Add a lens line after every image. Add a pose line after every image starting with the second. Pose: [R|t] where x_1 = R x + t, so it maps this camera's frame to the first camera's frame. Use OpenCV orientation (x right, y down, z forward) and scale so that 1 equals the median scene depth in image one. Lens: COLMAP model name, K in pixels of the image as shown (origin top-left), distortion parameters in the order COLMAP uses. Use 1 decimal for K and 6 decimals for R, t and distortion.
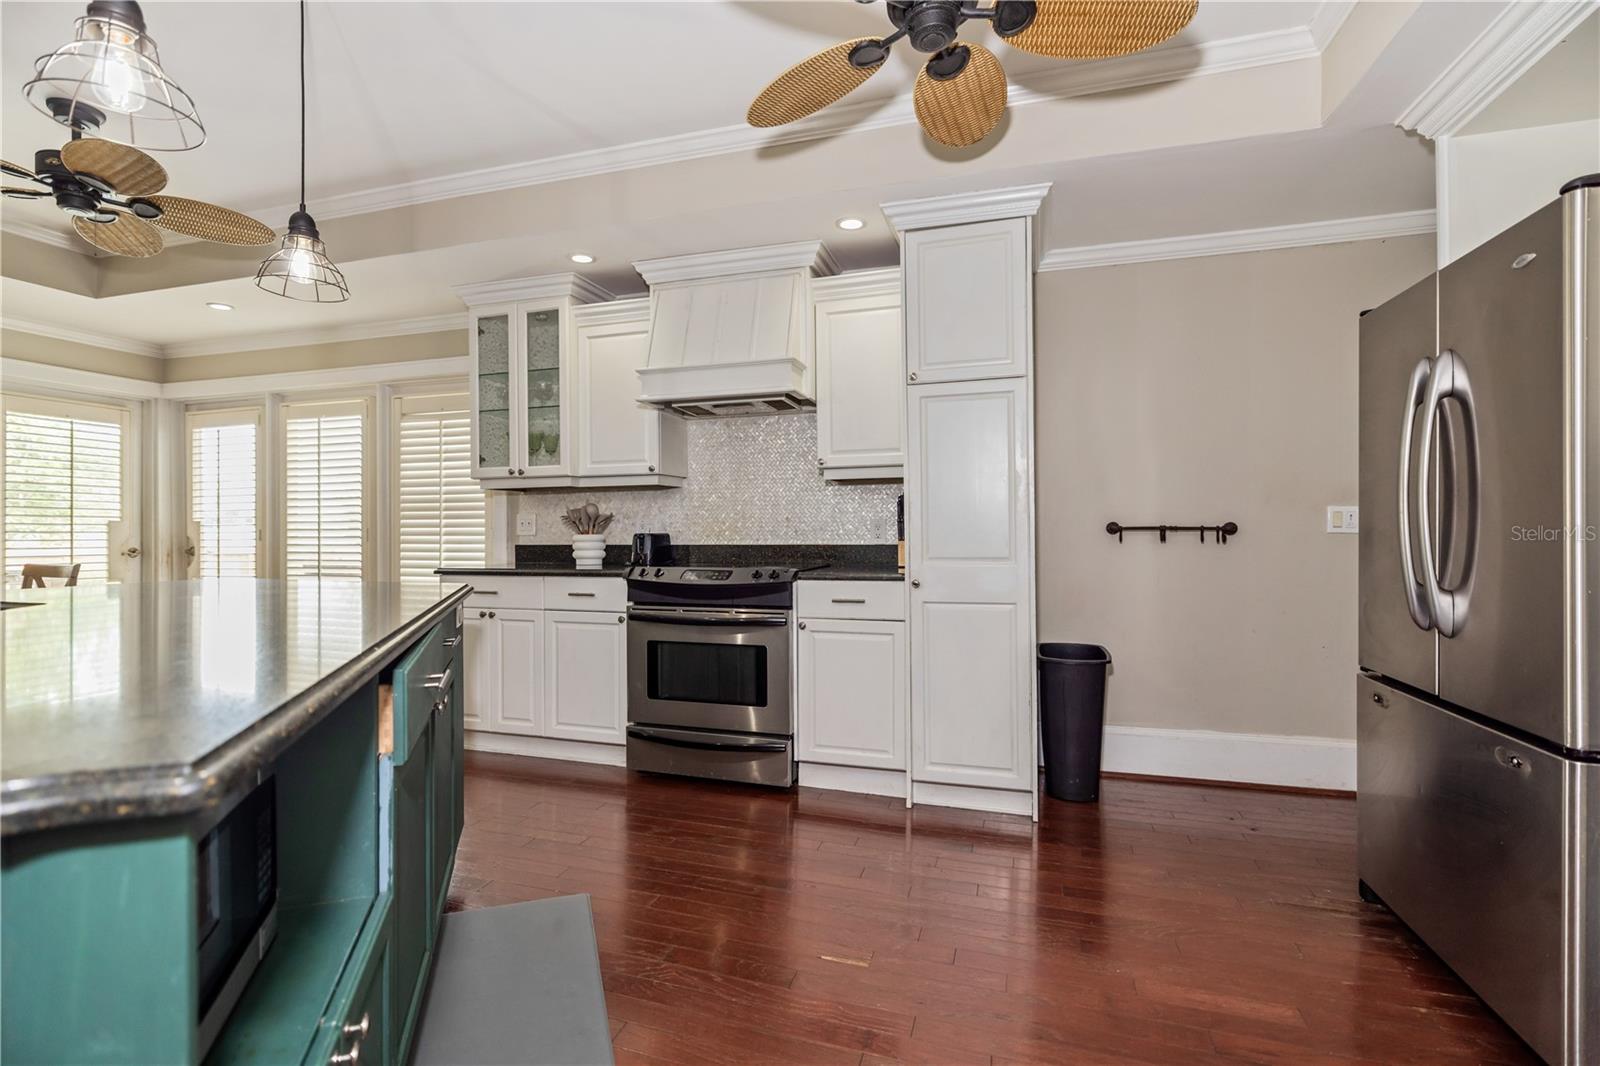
lens RADIAL K [[705.1, 0, 800.0], [0, 705.1, 533.0], [0, 0, 1]] dist [0.000098, 0.000028]
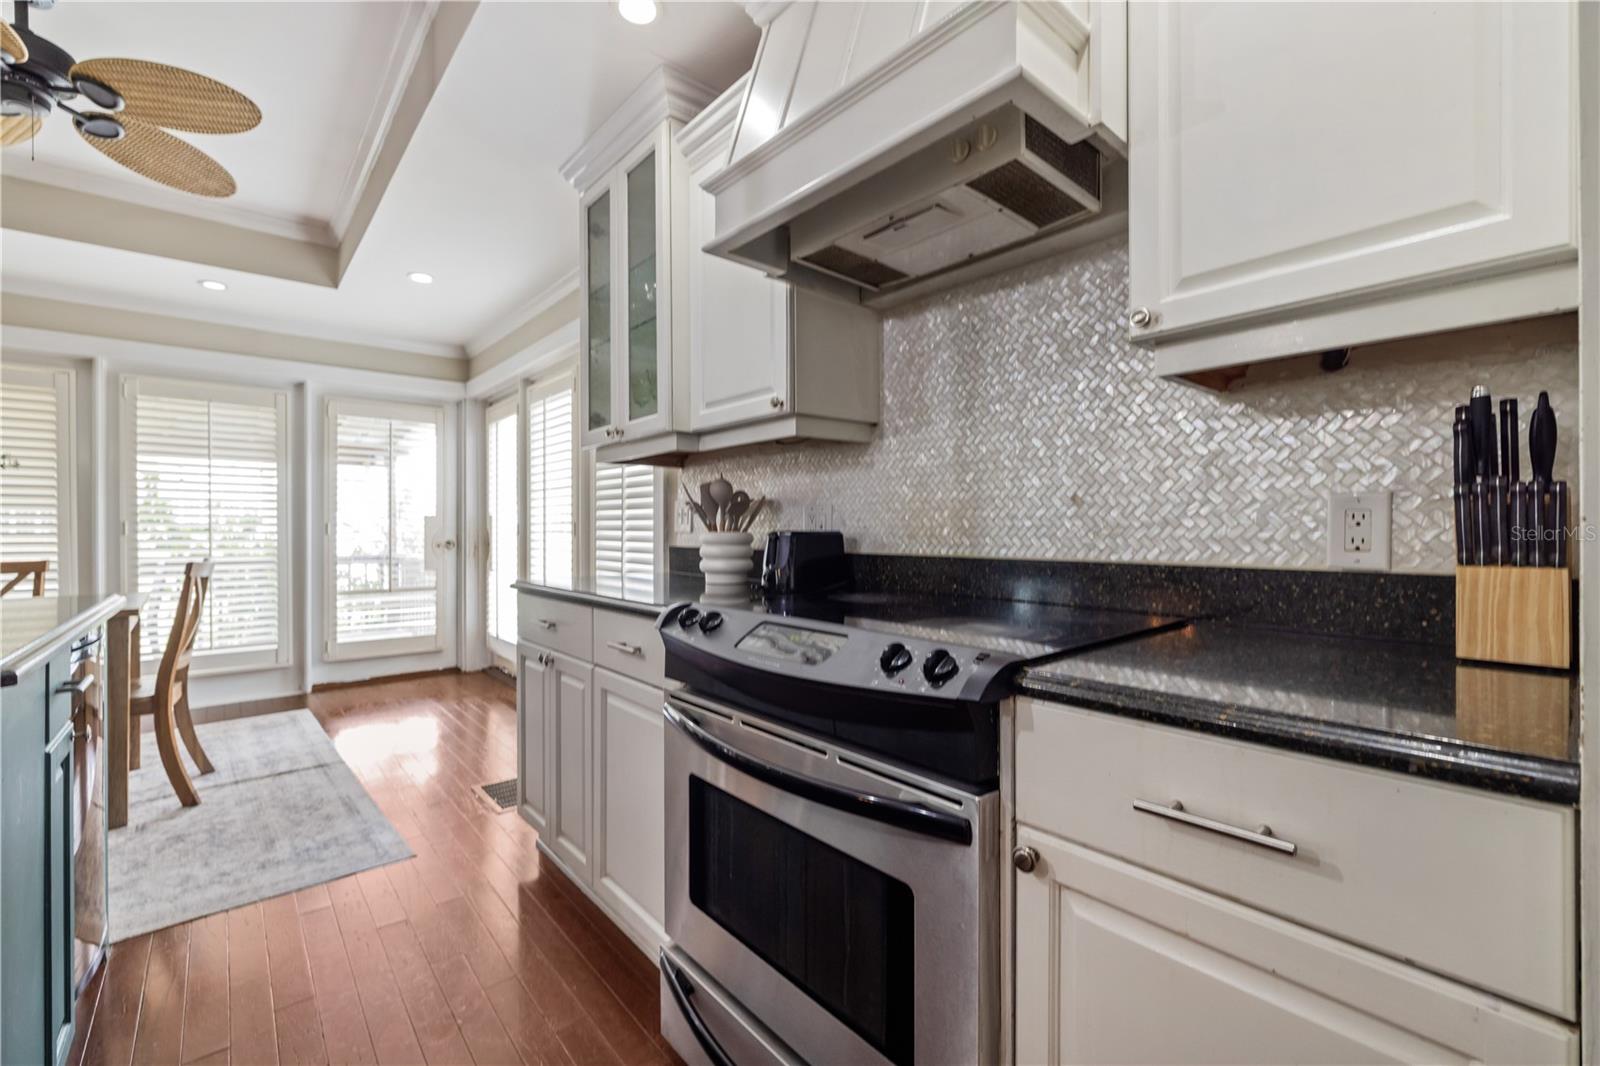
lens RADIAL K [[670.0, 0, 797.4], [0, 670.0, 529.2], [0, 0, 1]] dist [0.001337, 0.000152]
pose [[0.838530, 0.004958, -0.544832, 0.061390], [-0.002230, 0.999981, 0.005668, -0.004084], [0.544850, -0.003538, 0.838526, 0.593539]]
